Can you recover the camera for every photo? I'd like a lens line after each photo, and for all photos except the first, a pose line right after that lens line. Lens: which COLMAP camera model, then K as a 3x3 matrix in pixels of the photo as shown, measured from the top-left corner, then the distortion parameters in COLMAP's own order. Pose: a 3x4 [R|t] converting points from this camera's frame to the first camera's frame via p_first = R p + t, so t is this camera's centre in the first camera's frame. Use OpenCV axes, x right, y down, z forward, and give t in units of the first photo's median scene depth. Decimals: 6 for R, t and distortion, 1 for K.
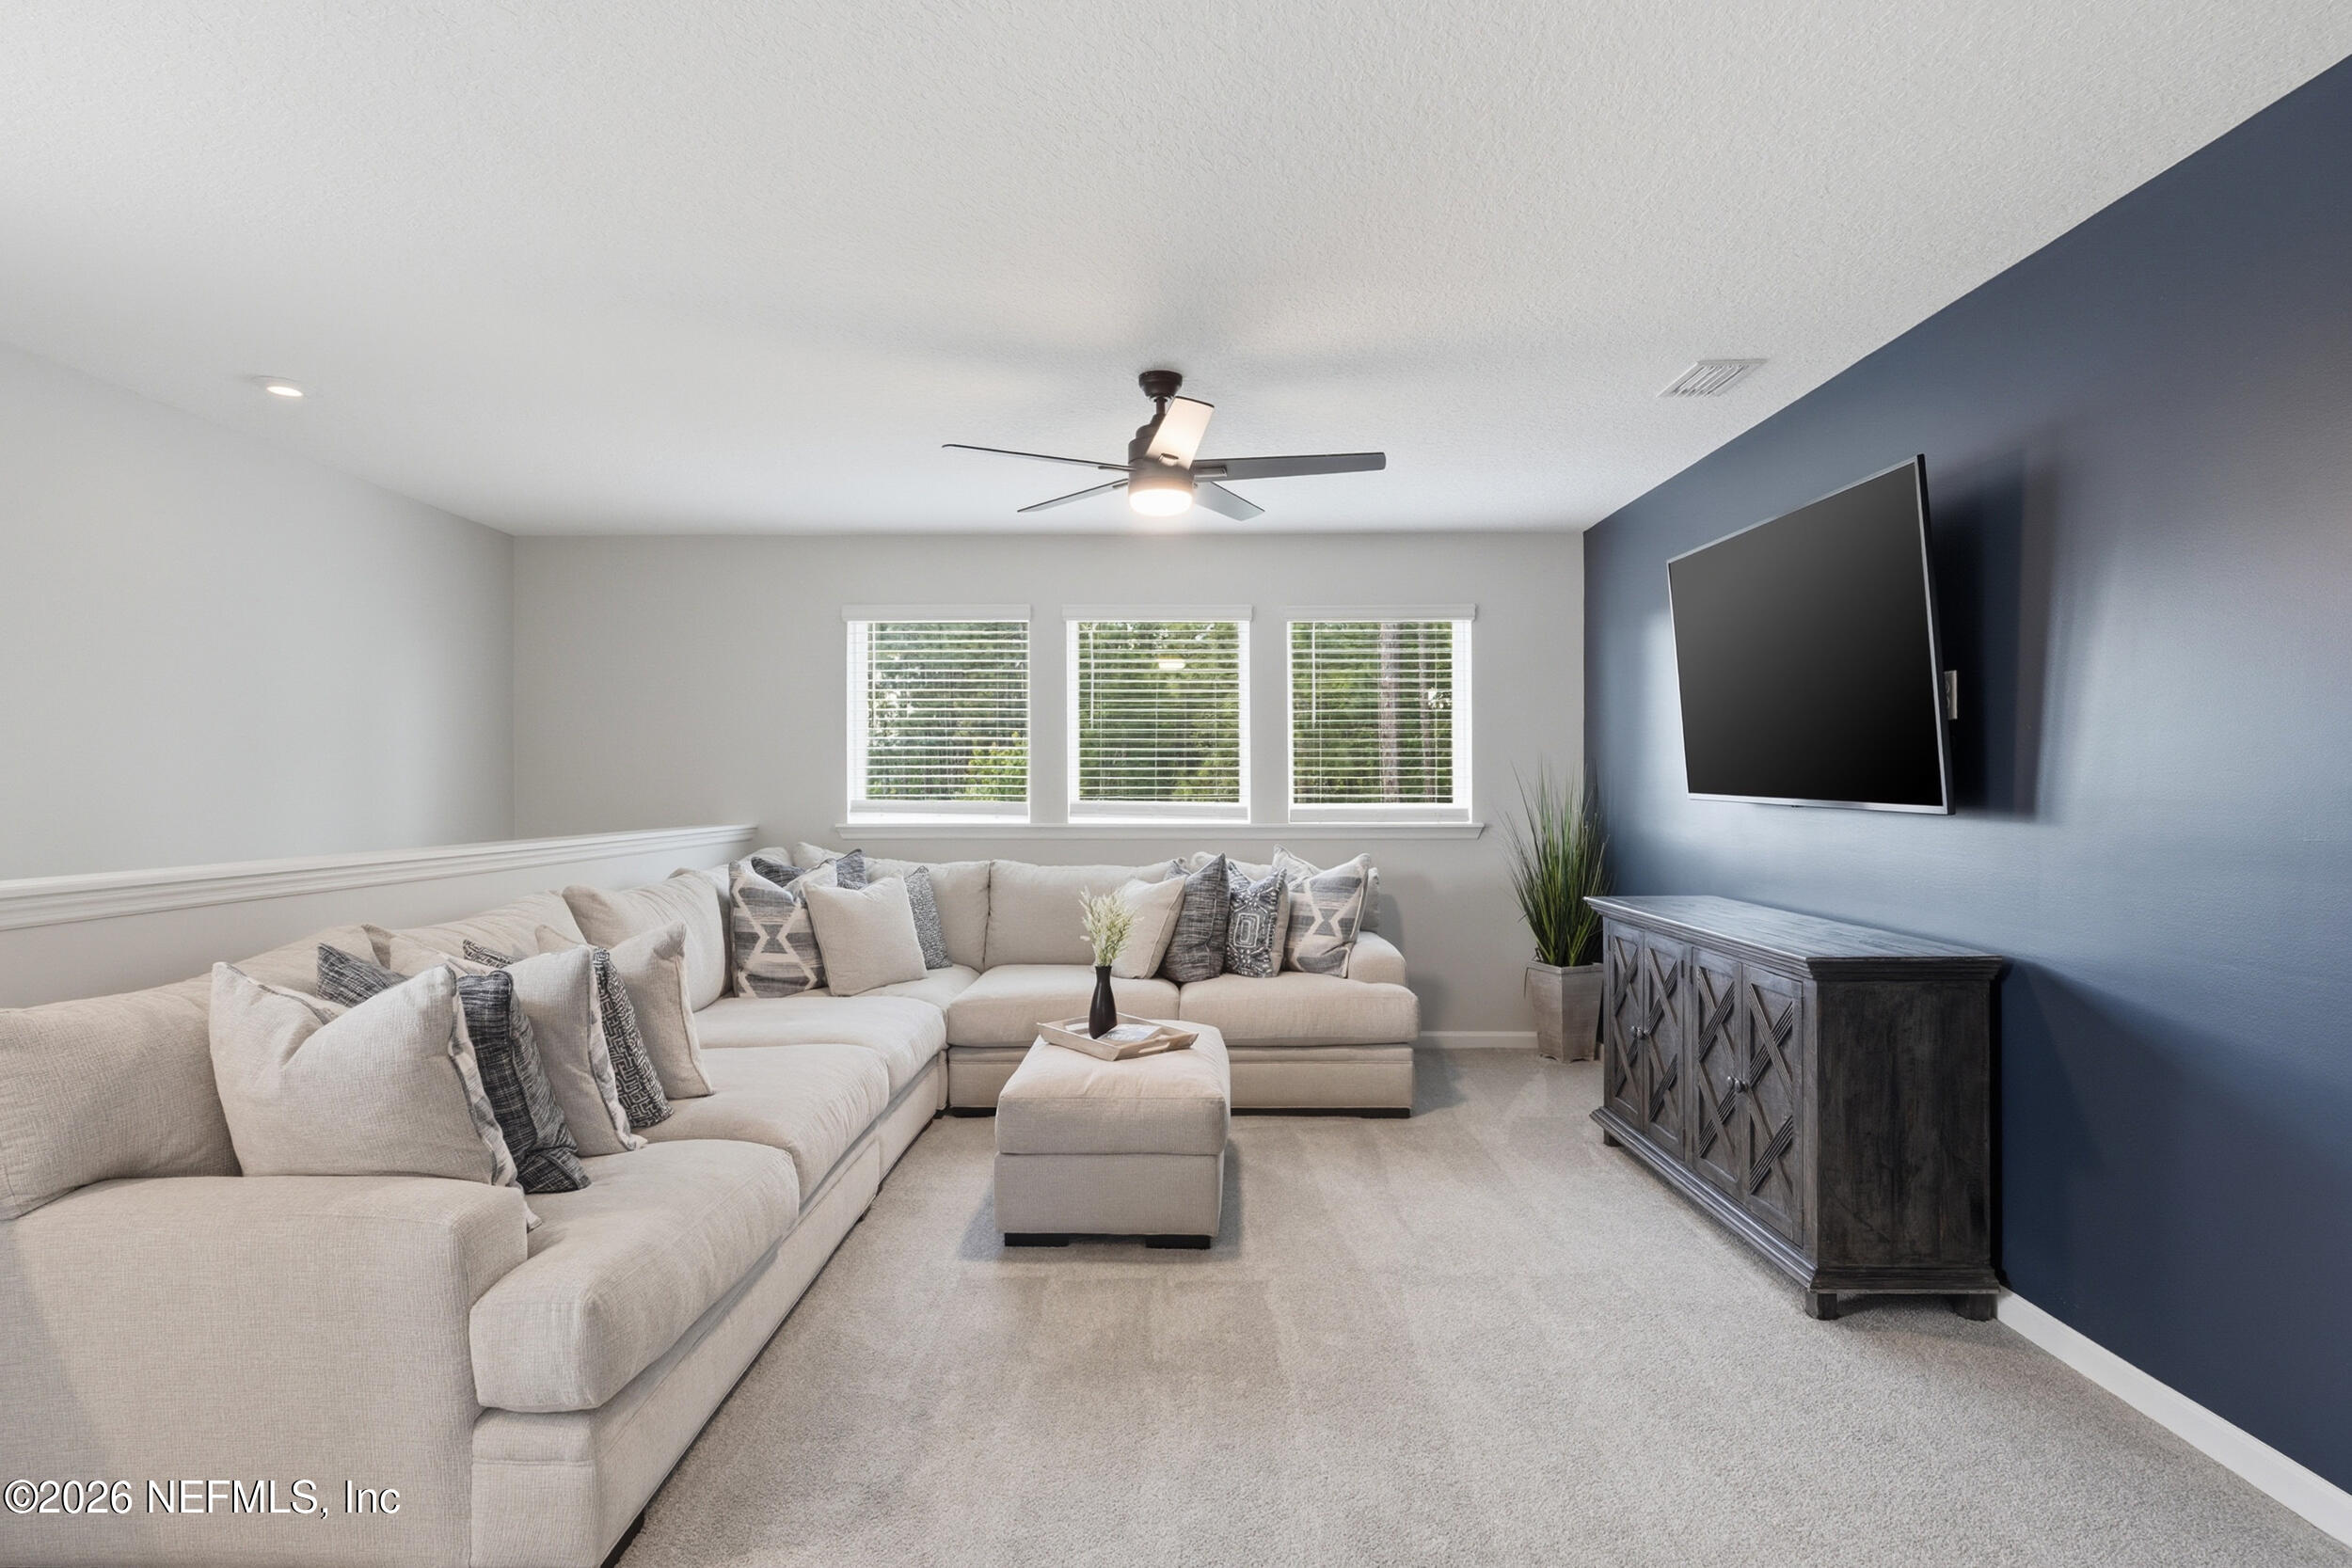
lens RADIAL K [[1189.9, 0, 1166.2], [0, 1189.9, 793.0], [0, 0, 1]] dist [-0.001556, -0.000017]
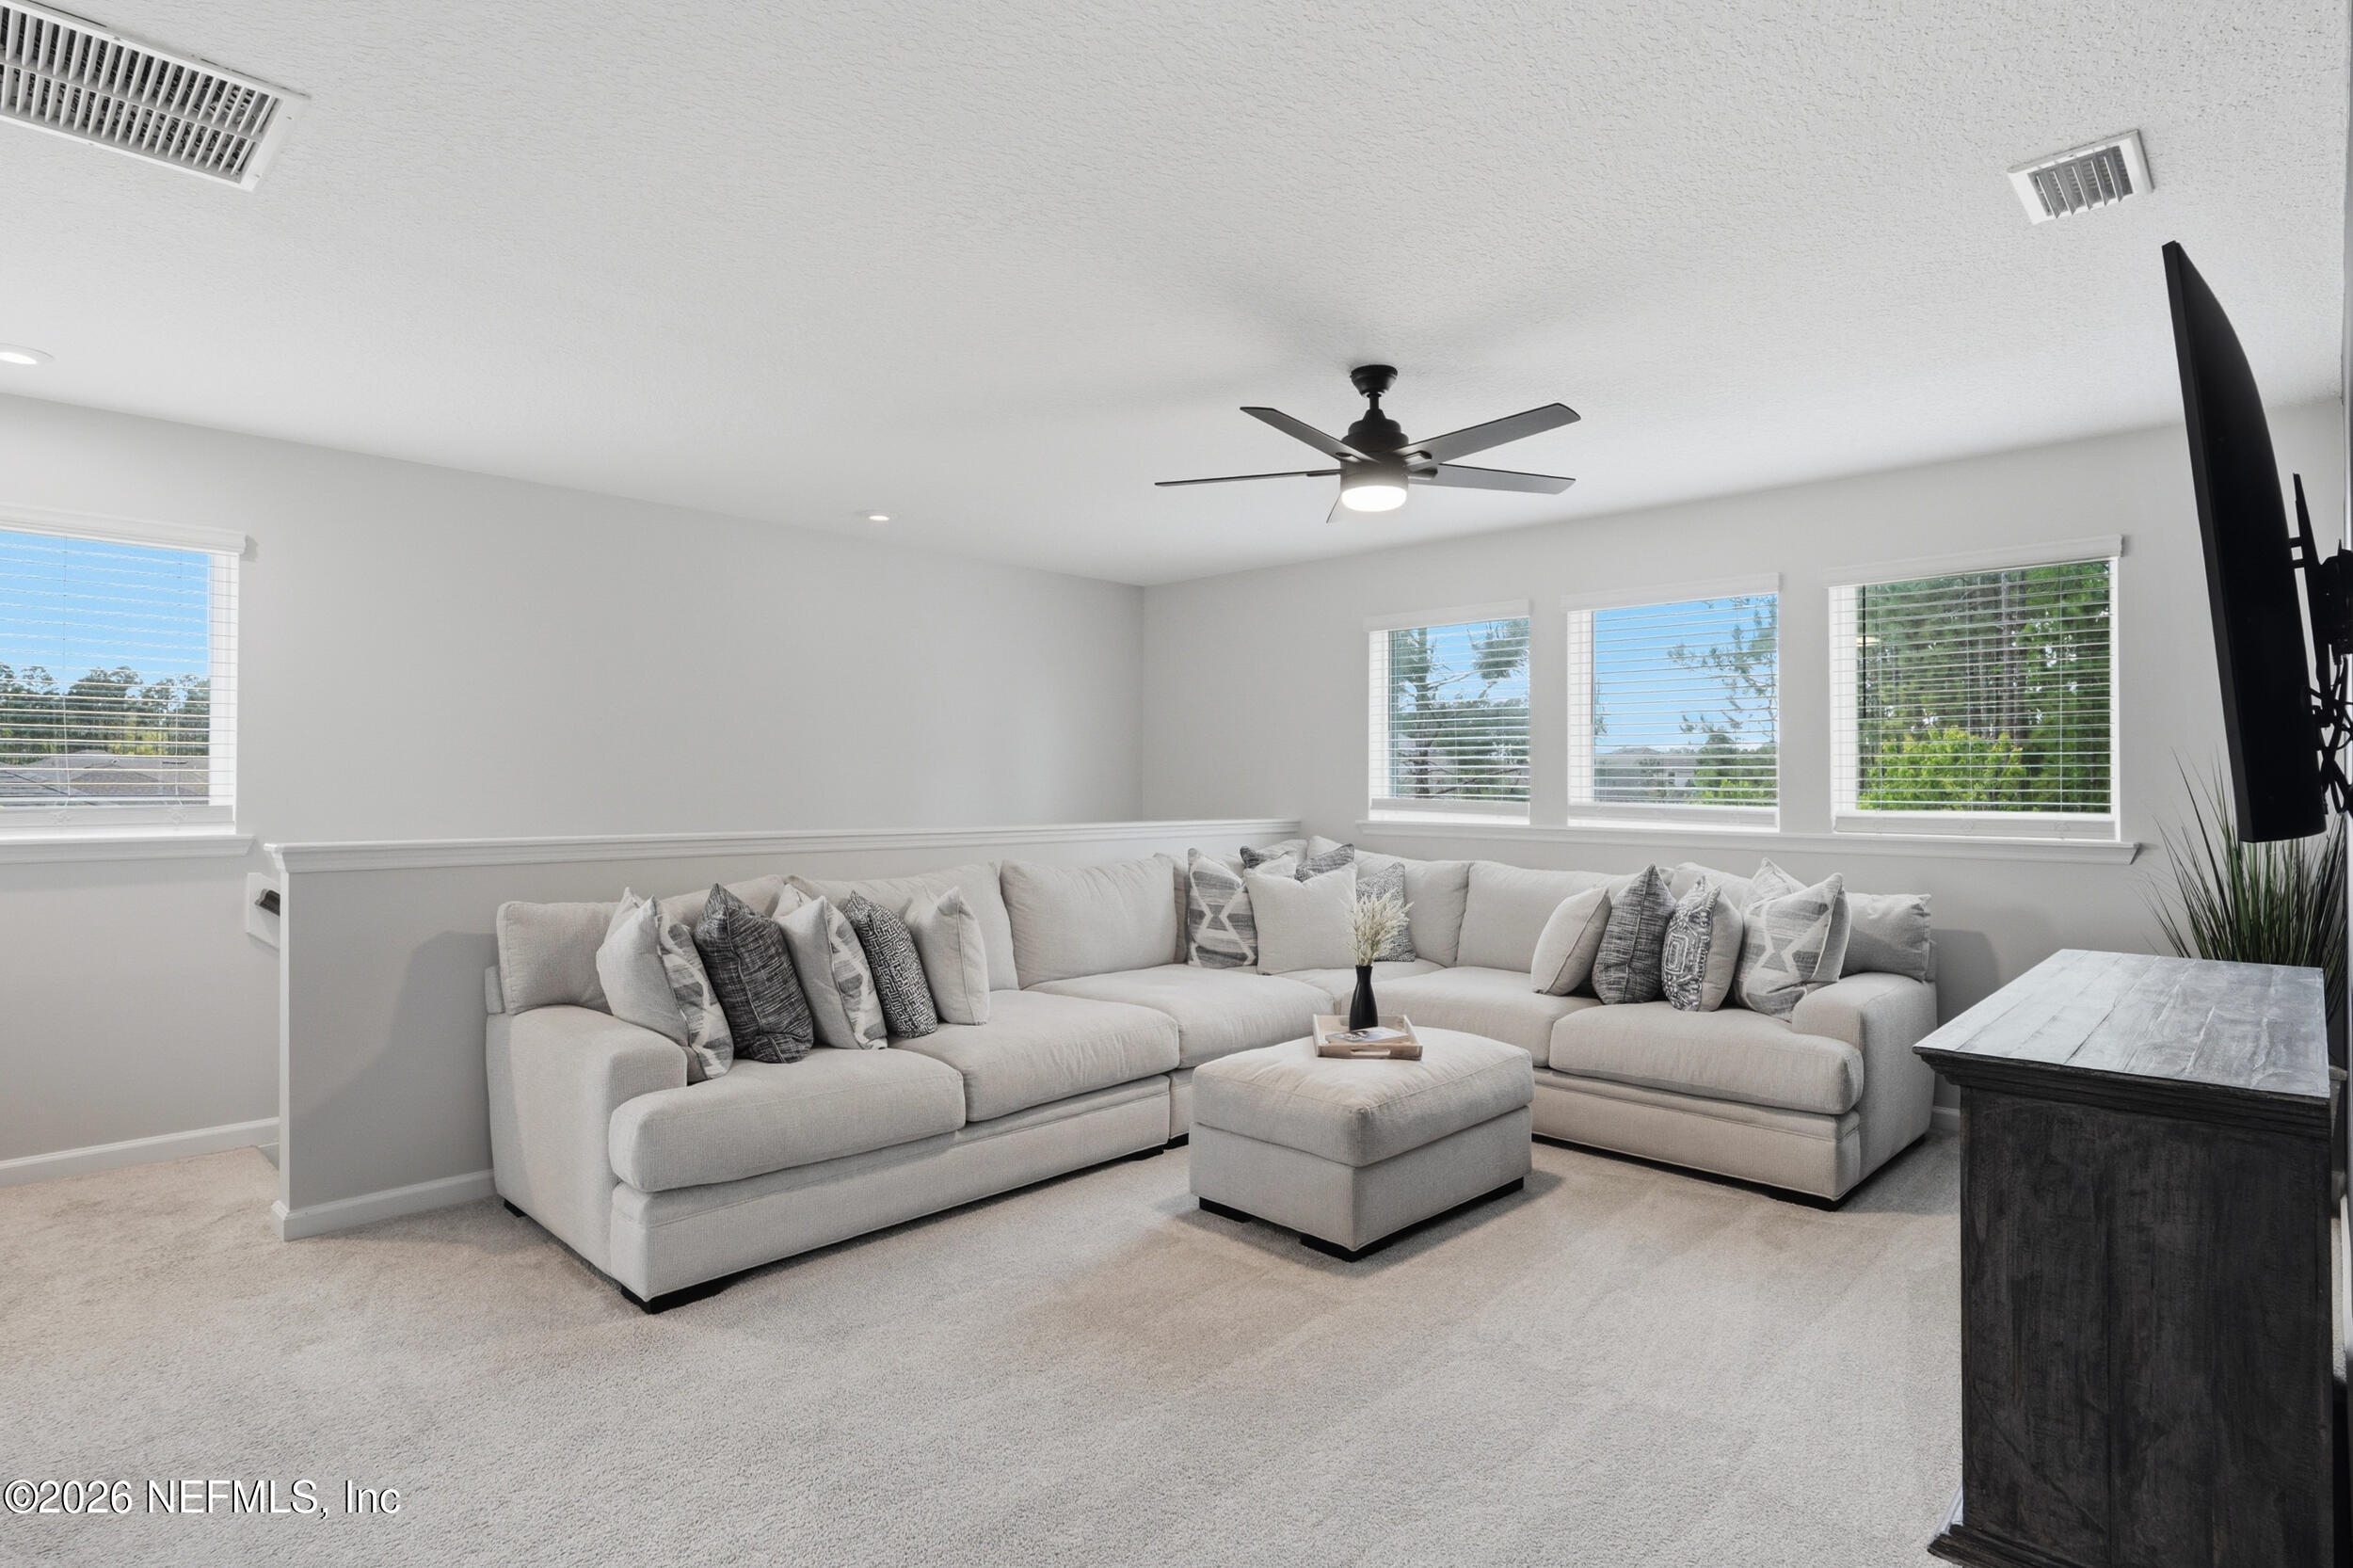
lens RADIAL K [[1155.2, 0, 1154.1], [0, 1155.2, 780.9], [0, 0, 1]] dist [0.002370, 0.000979]
pose [[0.739185, 0.002147, -0.673499, 0.428148], [-0.008816, 0.999940, -0.006488, -0.002196], [0.673444, 0.010734, 0.739160, 0.146126]]
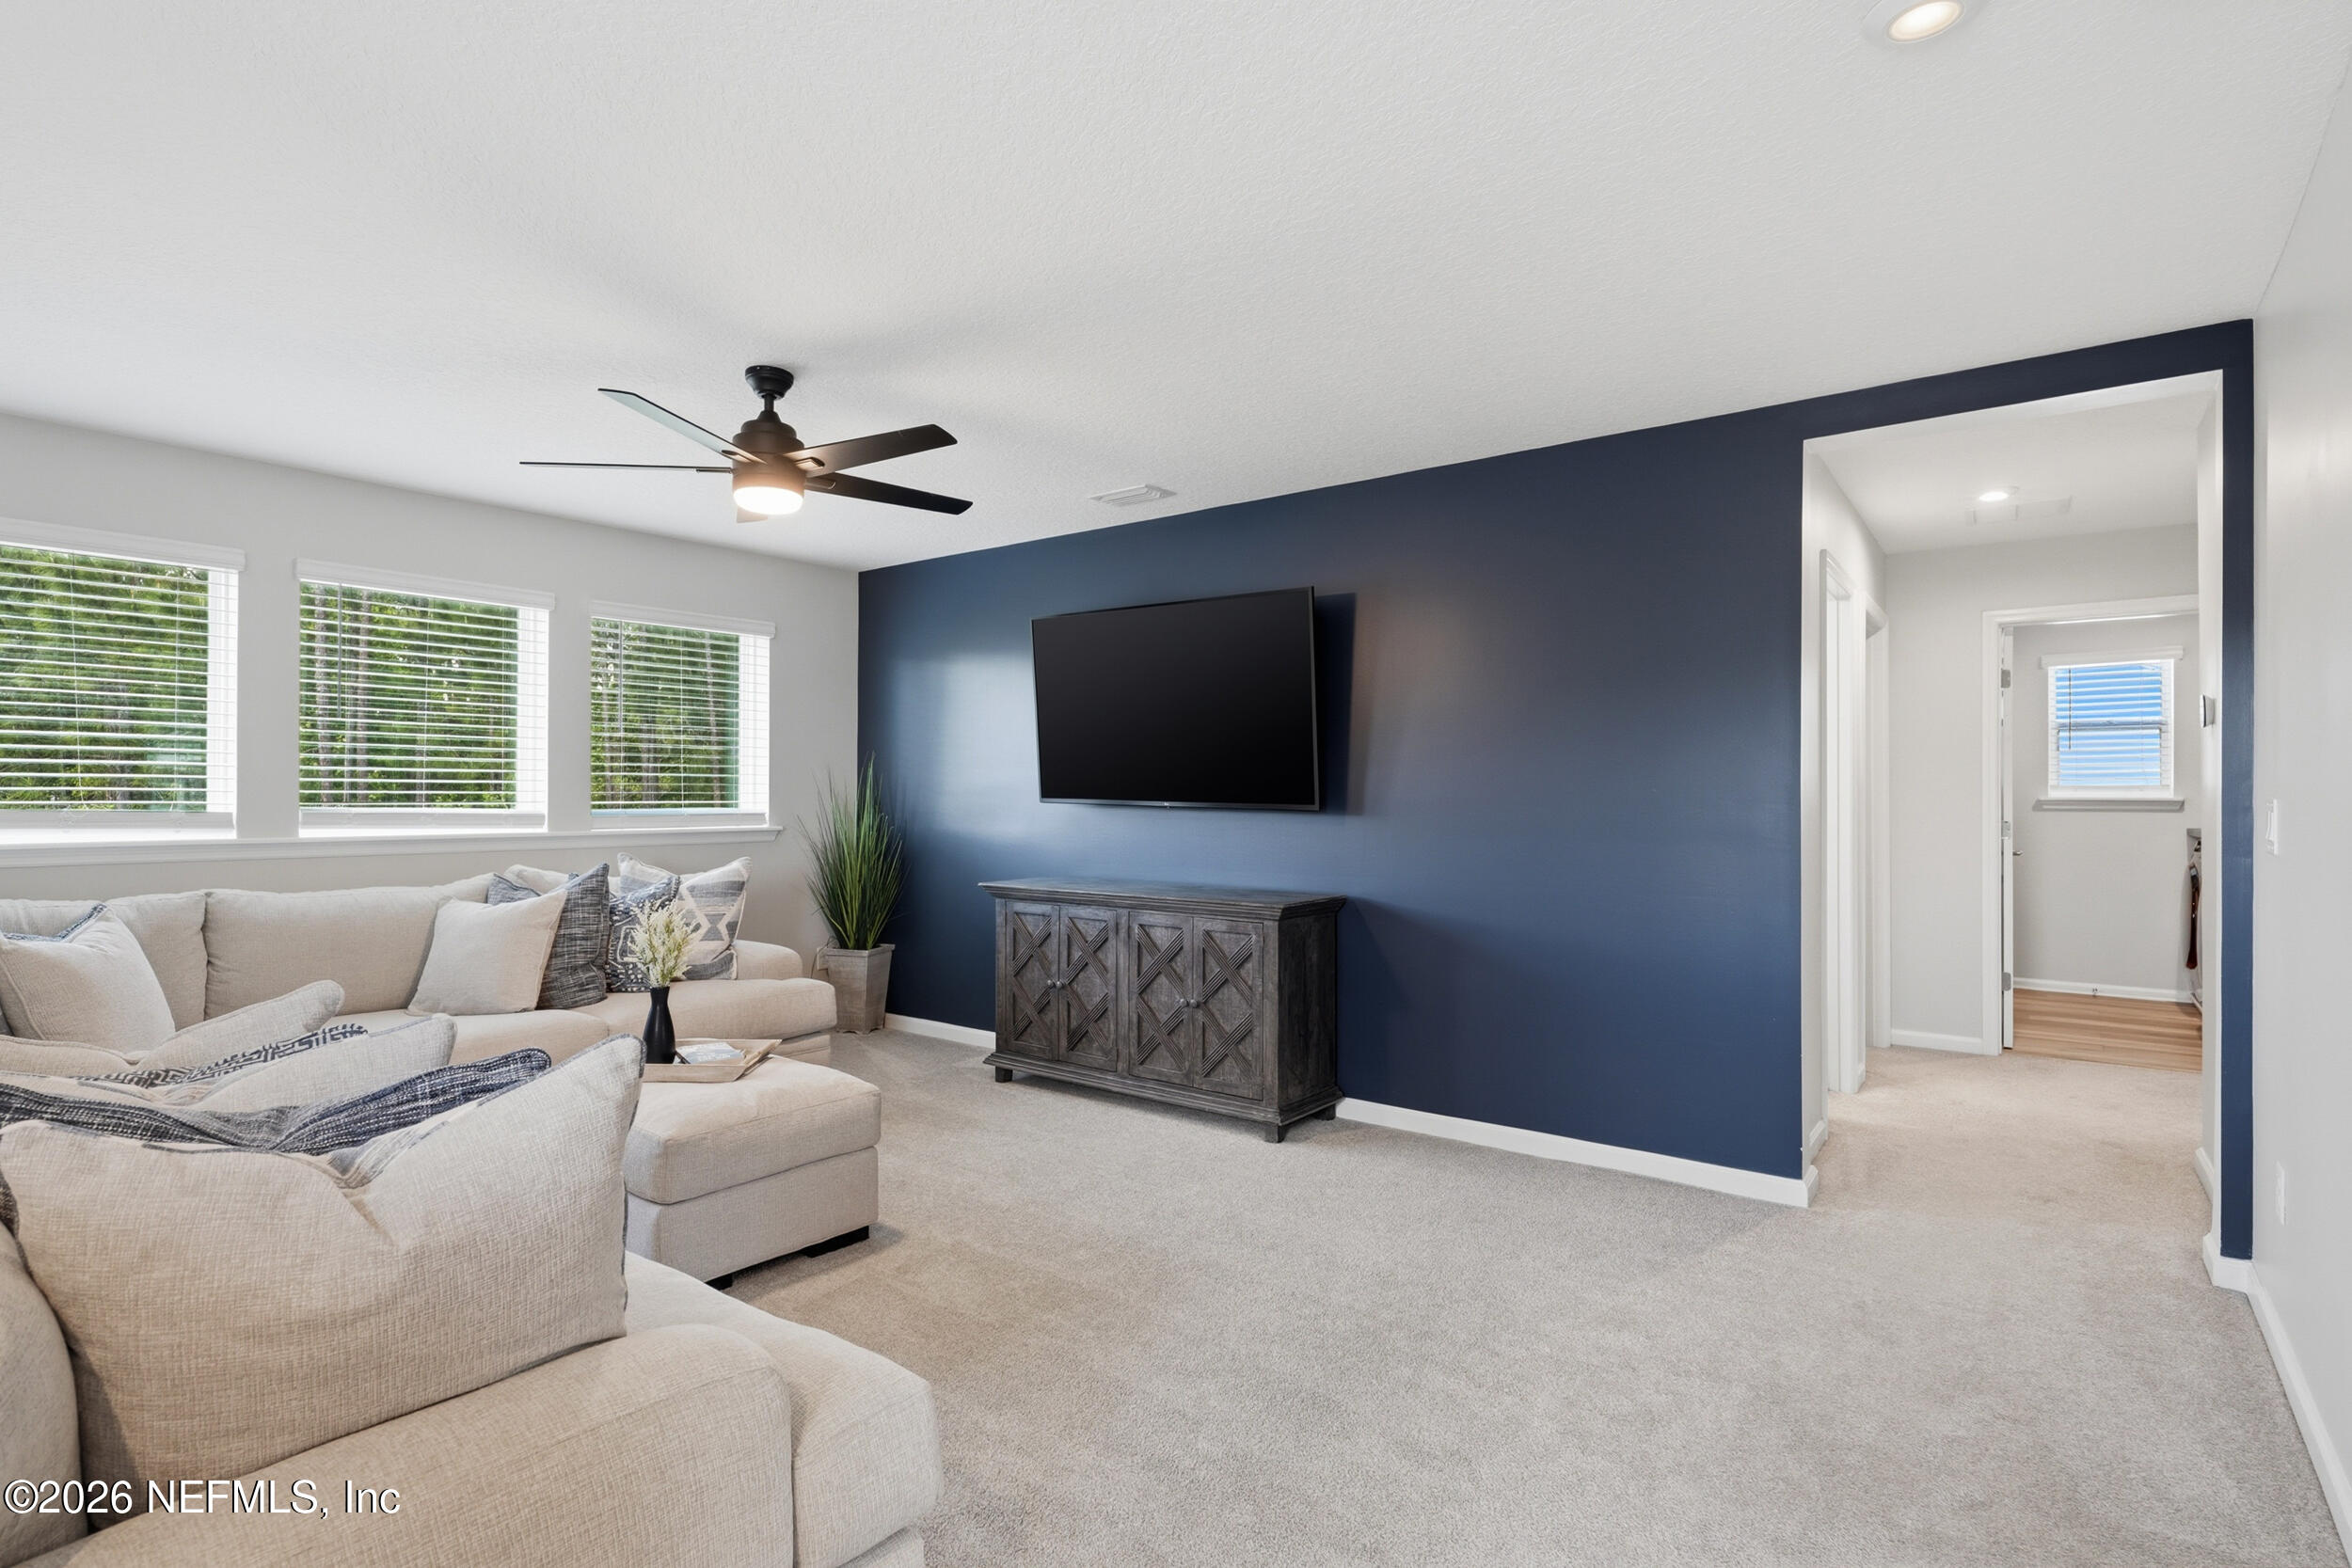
lens RADIAL K [[1099.2, 0, 1156.0], [0, 1099.2, 784.8], [0, 0, 1]] dist [-0.002196, 0.000062]
pose [[0.626073, 0.009248, 0.779710, -0.429629], [0.001346, 0.999915, -0.012941, 0.001288], [-0.779763, 0.009152, 0.626008, 0.156876]]
